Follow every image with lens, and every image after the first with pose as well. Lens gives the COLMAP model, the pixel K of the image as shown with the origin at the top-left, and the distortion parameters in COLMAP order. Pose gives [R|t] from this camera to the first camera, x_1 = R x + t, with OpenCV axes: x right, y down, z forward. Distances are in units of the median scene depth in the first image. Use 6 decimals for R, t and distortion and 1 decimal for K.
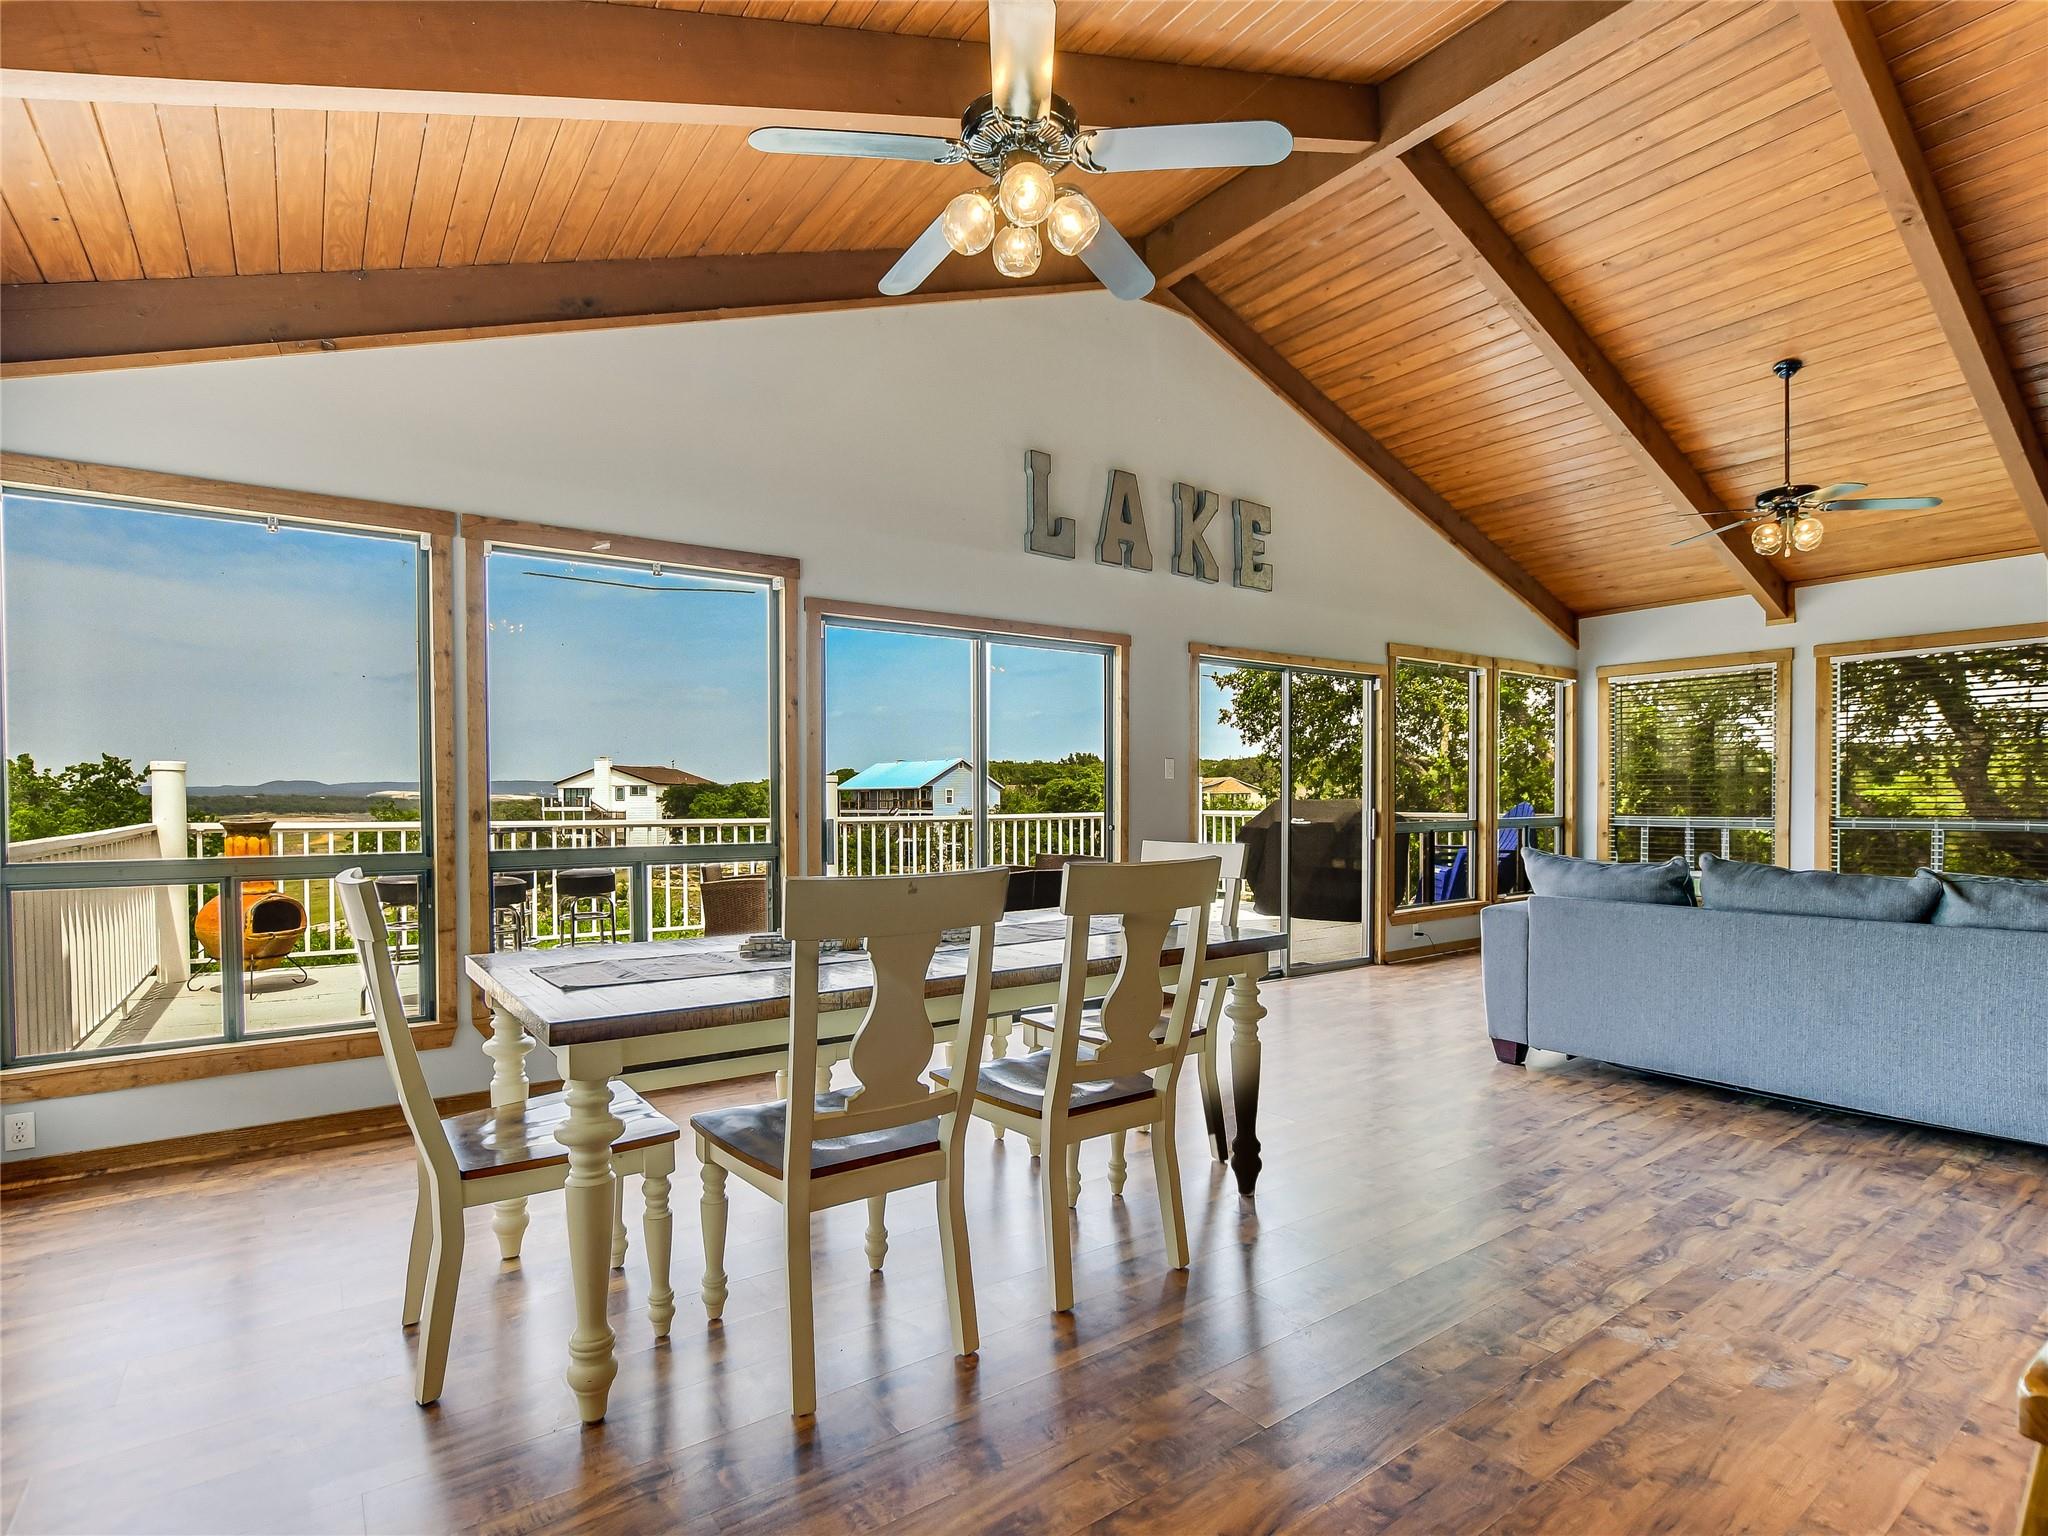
lens RADIAL K [[1010.7, 0, 1019.4], [0, 1010.7, 788.2], [0, 0, 1]] dist [-0.014934, -0.000154]
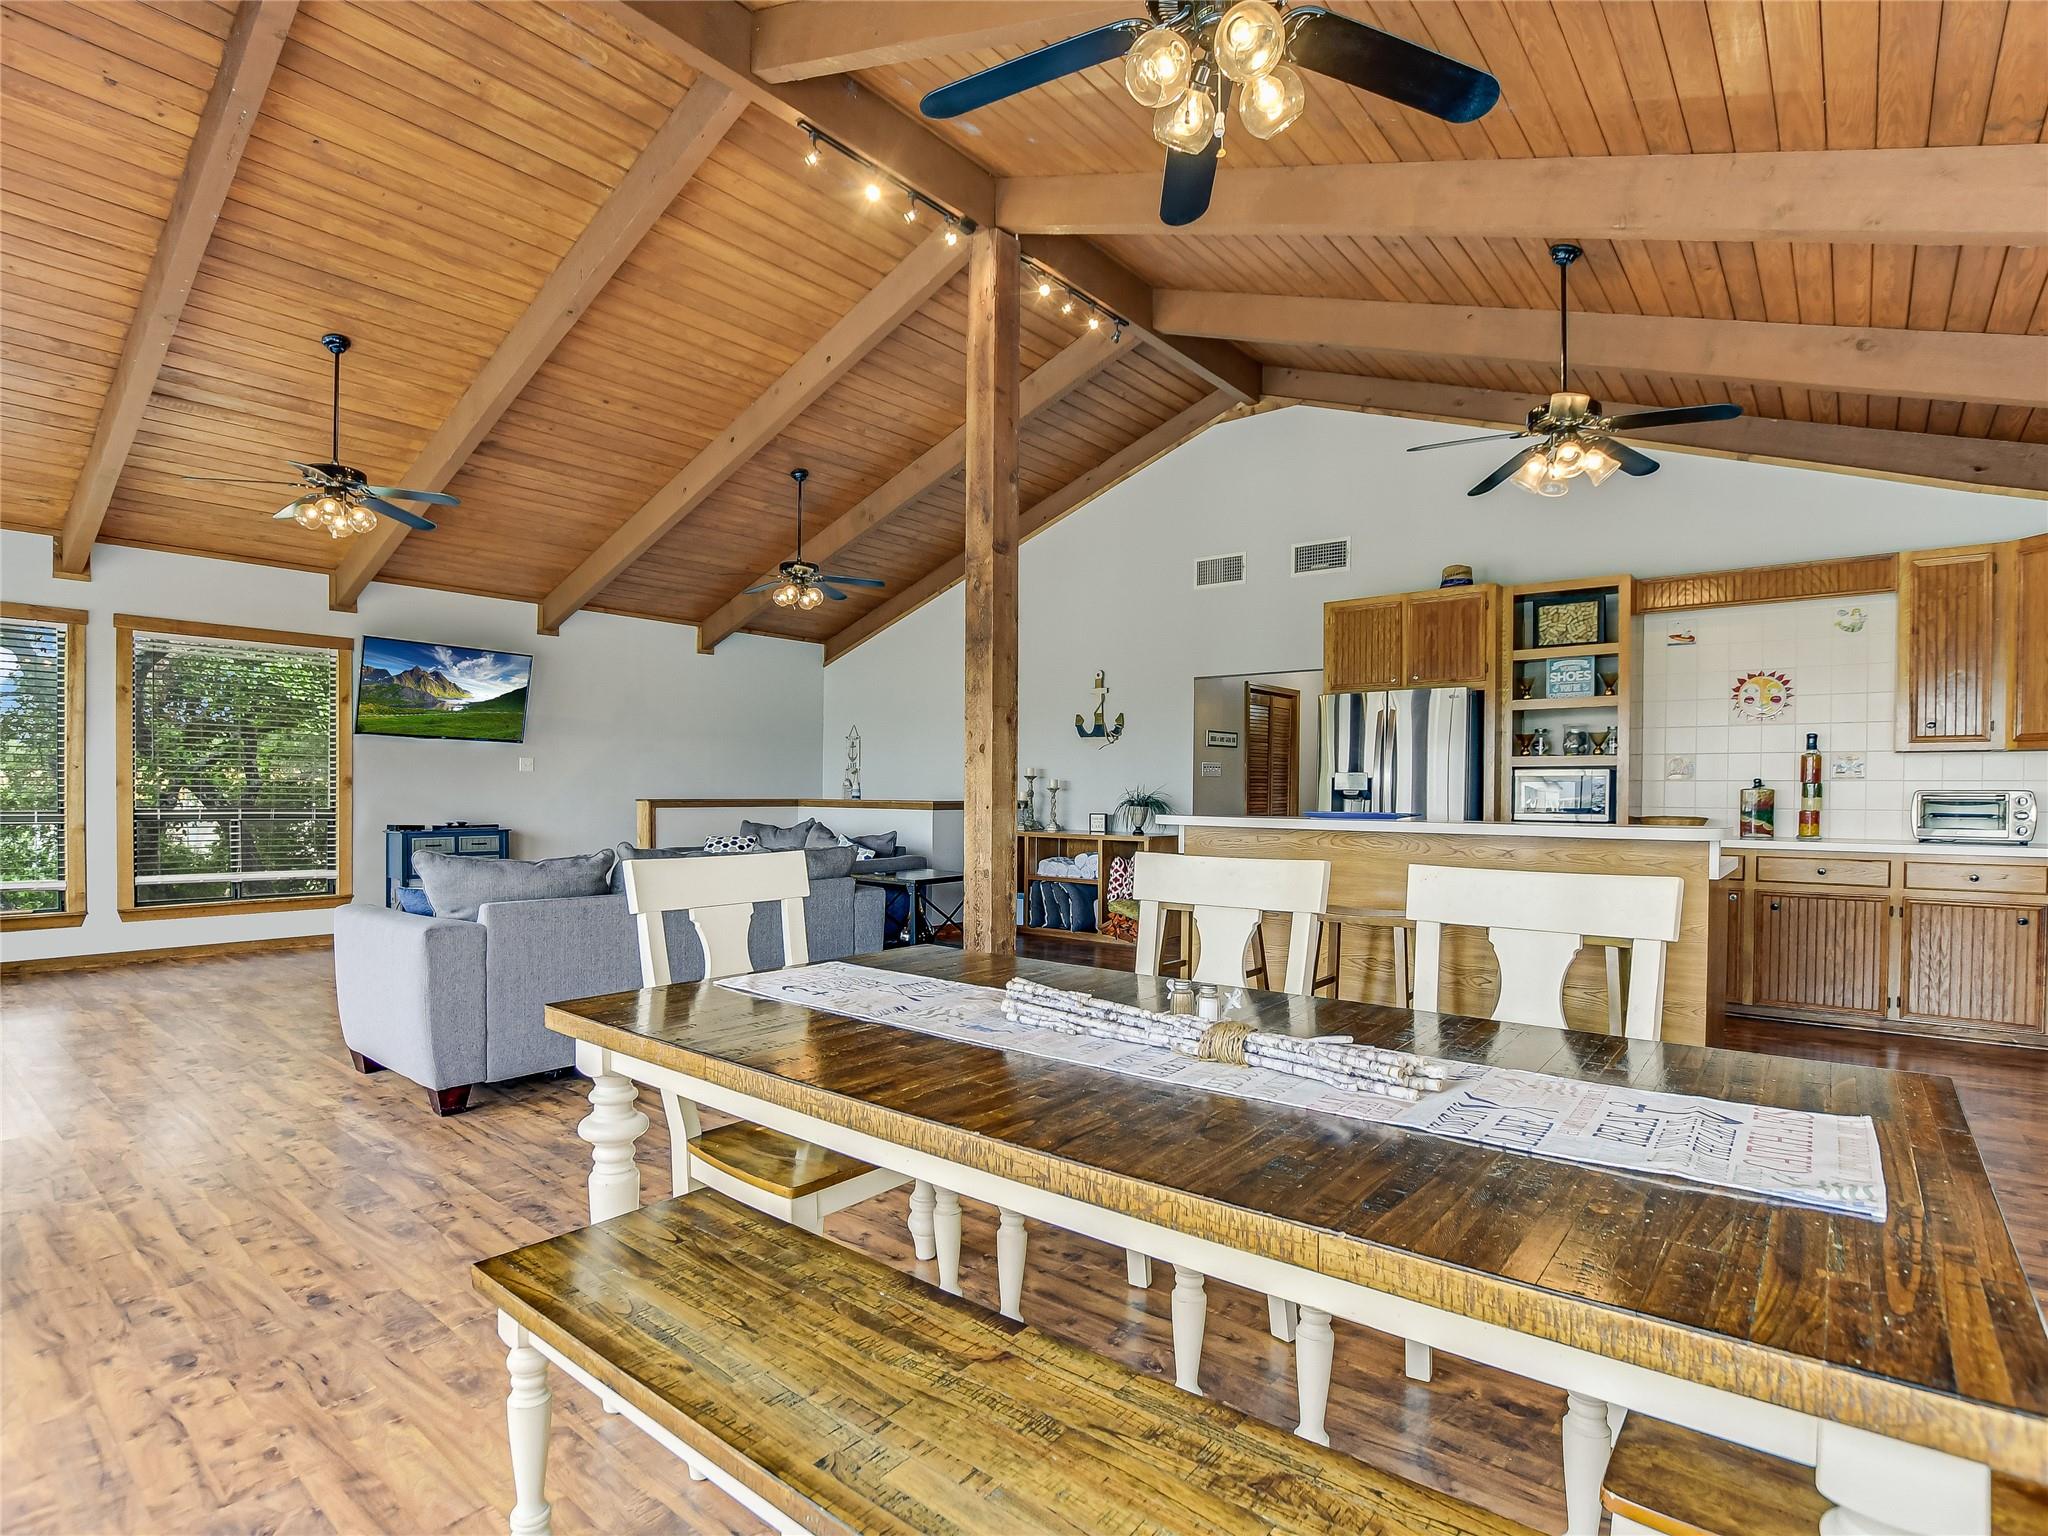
lens RADIAL K [[1019.5, 0, 1024.0], [0, 1019.5, 768.0], [0, 0, 1]] dist [0.001413, 0.000543]
pose [[-0.261907, -0.001293, 0.965092, -0.276232], [-0.022221, 0.999742, -0.004691, -0.025383], [-0.964837, -0.022674, -0.261868, 0.518141]]
